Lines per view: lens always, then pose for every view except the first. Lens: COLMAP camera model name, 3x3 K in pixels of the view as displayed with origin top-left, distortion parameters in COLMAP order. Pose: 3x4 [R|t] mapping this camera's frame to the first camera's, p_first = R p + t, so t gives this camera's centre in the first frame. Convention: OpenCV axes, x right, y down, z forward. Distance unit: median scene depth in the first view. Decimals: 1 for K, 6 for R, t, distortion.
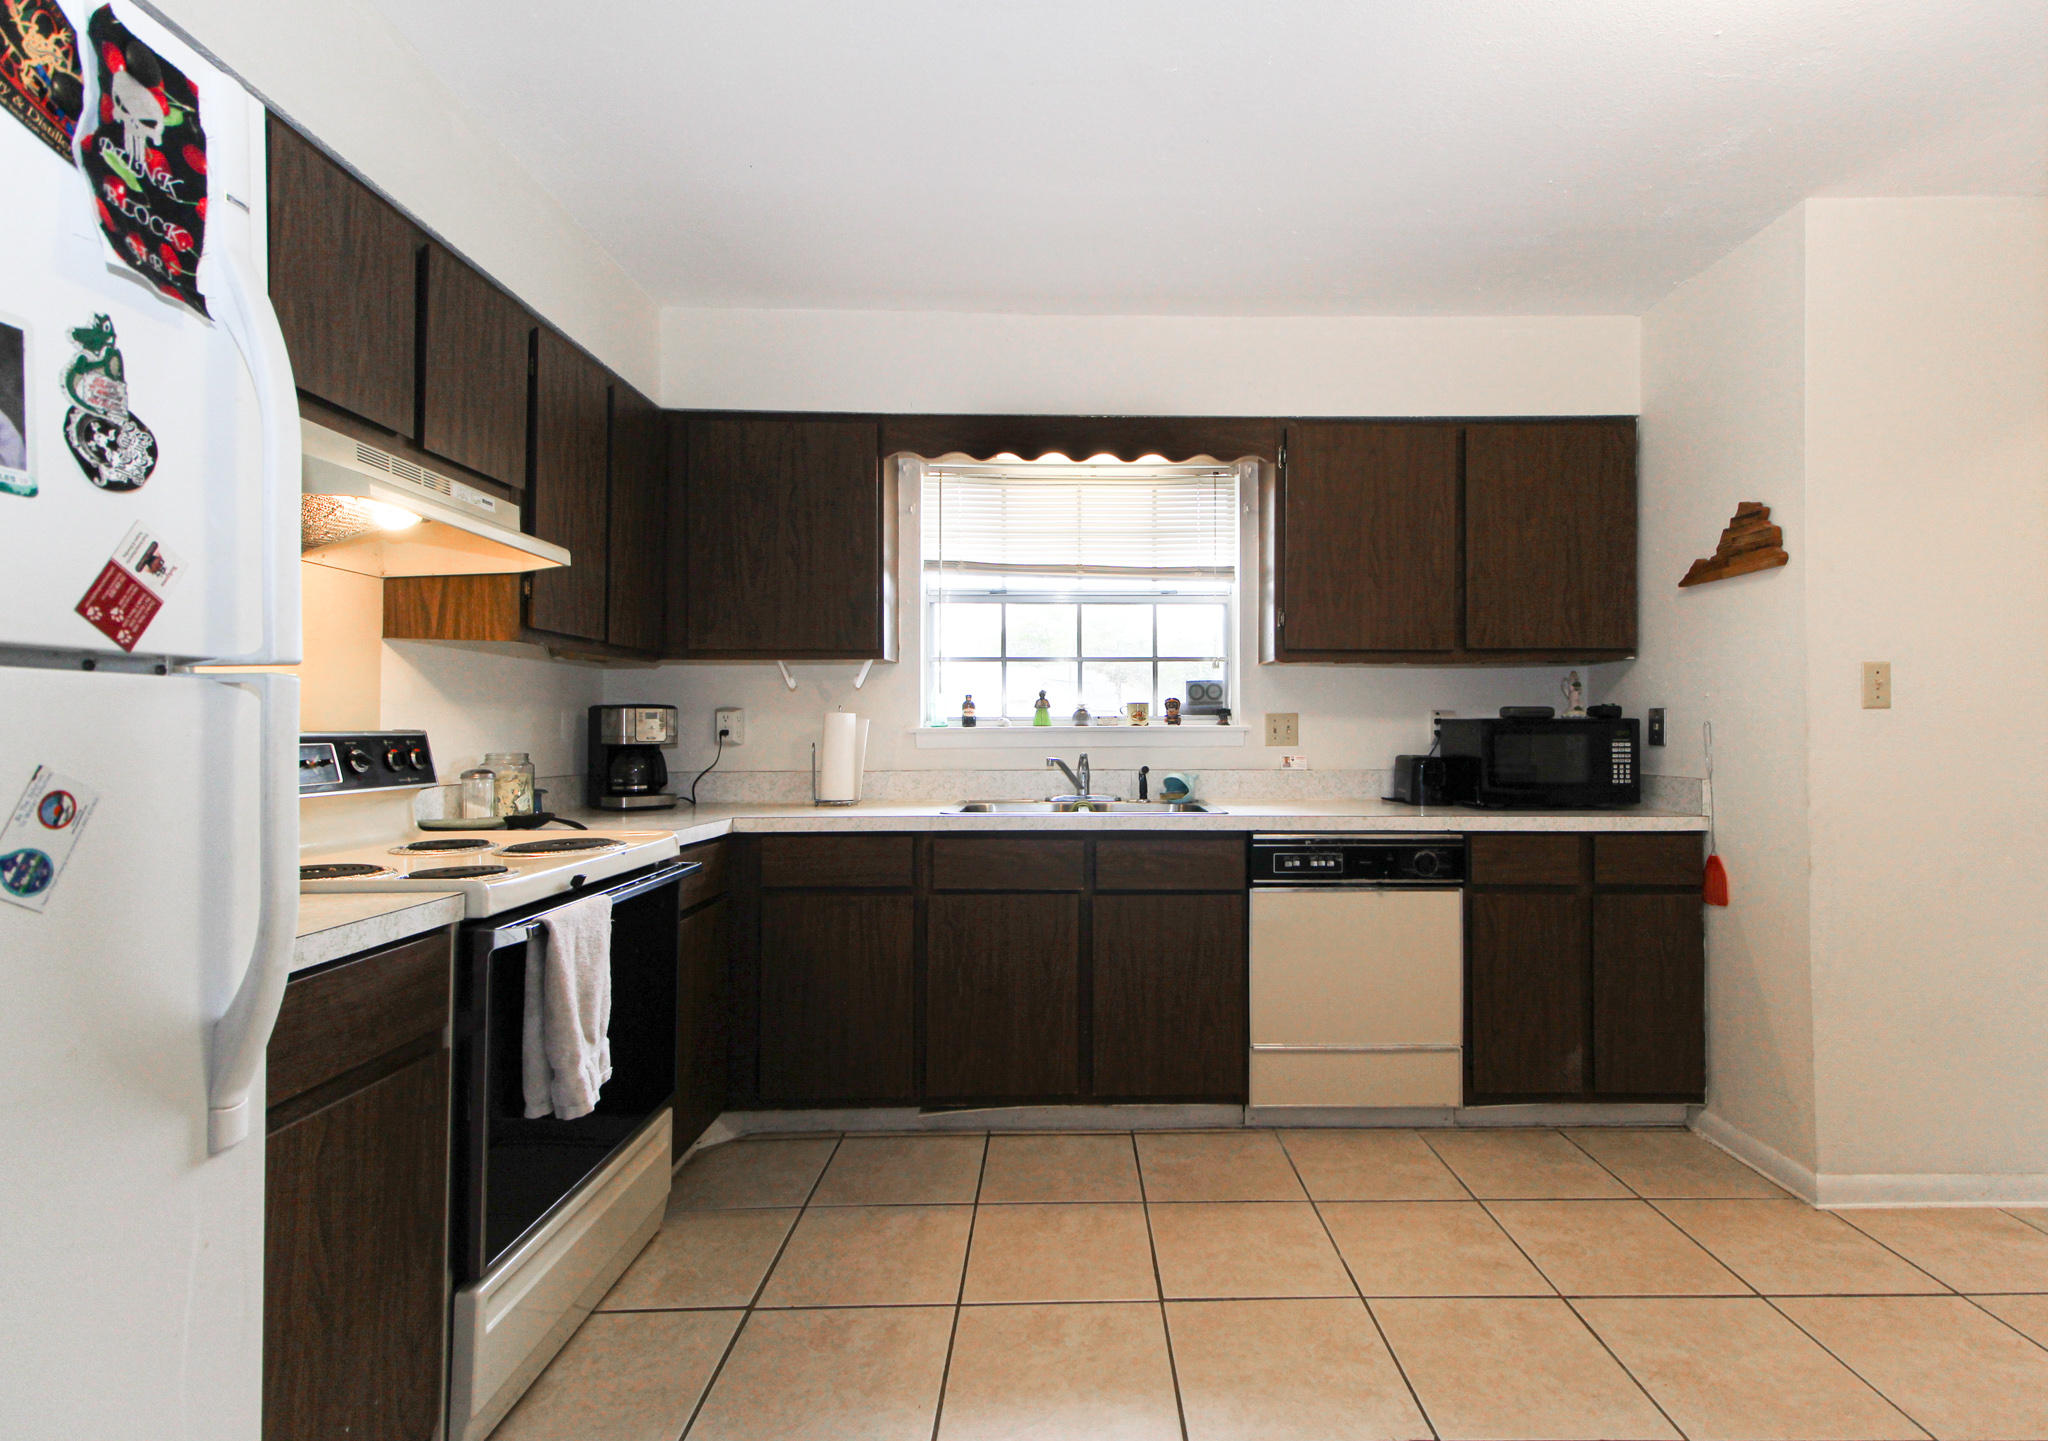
lens RADIAL K [[990.8, 0, 1102.0], [0, 990.8, 712.5], [0, 0, 1]] dist [0.019701, -0.000305]
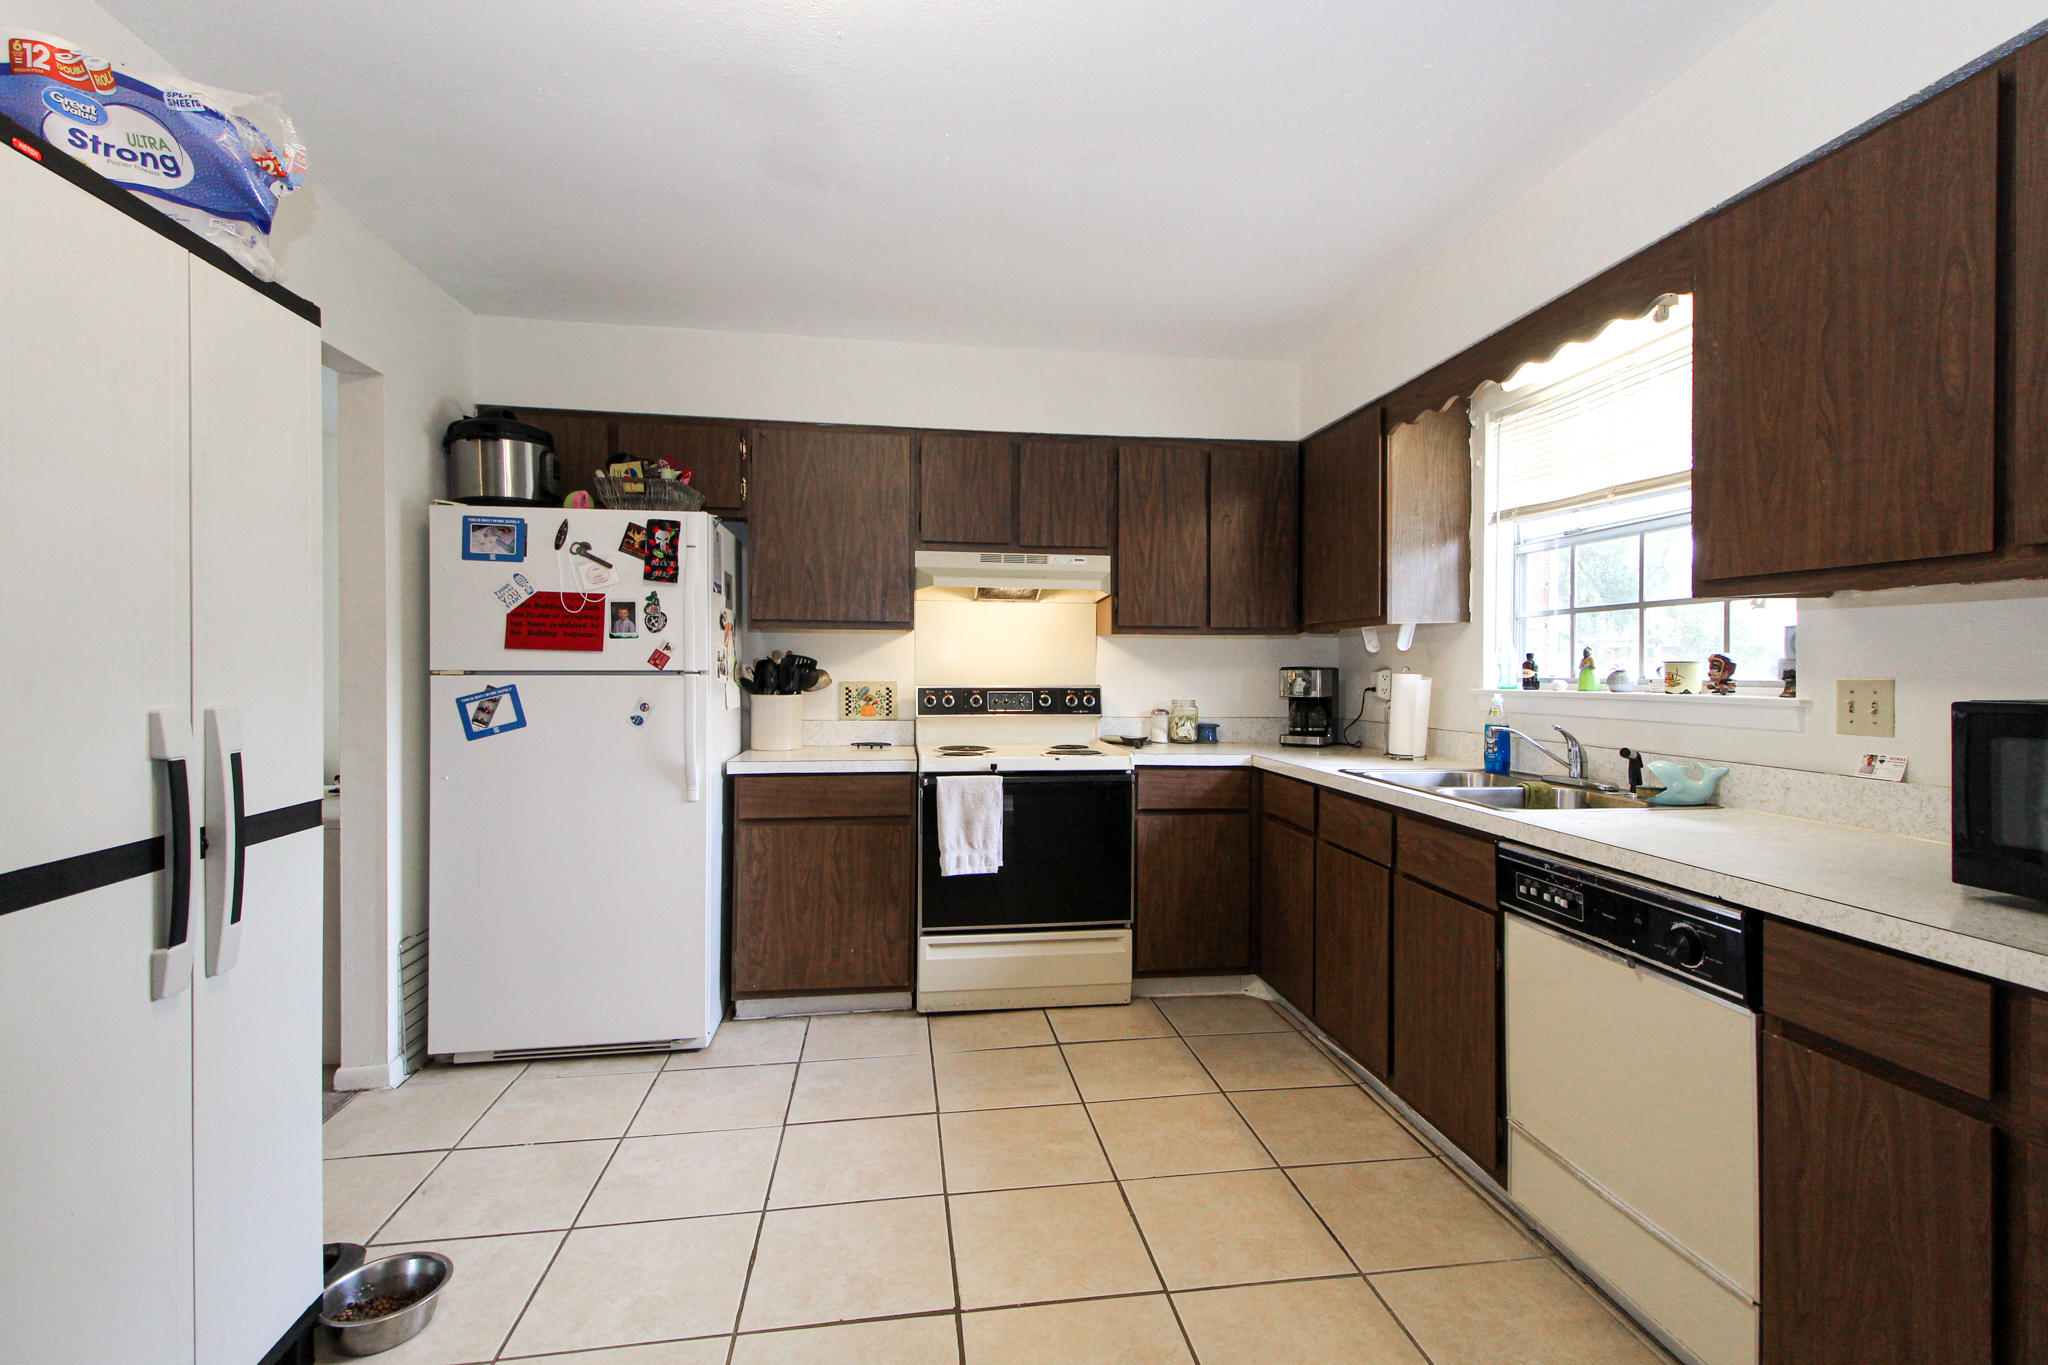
lens RADIAL K [[935.2, 0, 1031.2], [0, 935.2, 678.6], [0, 0, 1]] dist [0.012205, -0.018797]
pose [[0.116529, 0.011922, -0.993116, 1.001463], [0.012821, 0.999827, 0.013507, -0.019539], [0.993105, -0.014307, 0.116356, 0.681551]]
